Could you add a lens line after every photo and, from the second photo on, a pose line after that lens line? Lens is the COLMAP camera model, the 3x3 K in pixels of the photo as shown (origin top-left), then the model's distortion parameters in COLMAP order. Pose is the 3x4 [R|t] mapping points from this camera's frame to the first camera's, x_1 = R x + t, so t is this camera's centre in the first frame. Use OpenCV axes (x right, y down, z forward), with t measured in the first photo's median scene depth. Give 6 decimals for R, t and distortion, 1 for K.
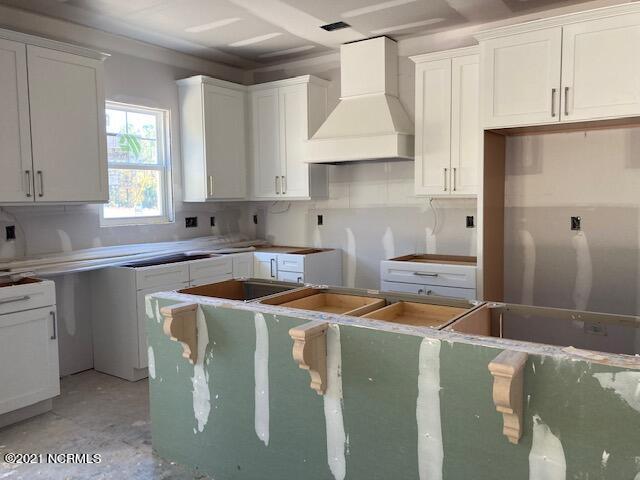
lens RADIAL K [[526.5, 0, 320.0], [0, 526.5, 240.0], [0, 0, 1]] dist [-0.004269, -0.009237]
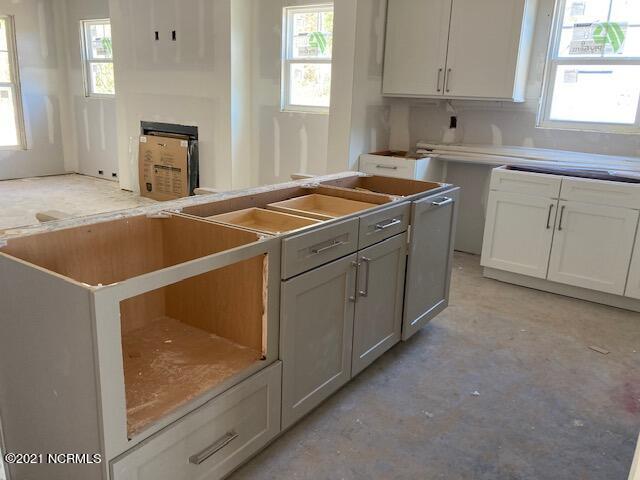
lens RADIAL K [[526.5, 0, 320.0], [0, 526.5, 240.0], [0, 0, 1]] dist [-0.004269, -0.009237]
pose [[0.005146, 0.276365, -0.961039, 0.578775], [-0.125713, 0.953606, 0.273554, -0.042021], [0.992053, 0.119408, 0.039650, 0.583720]]
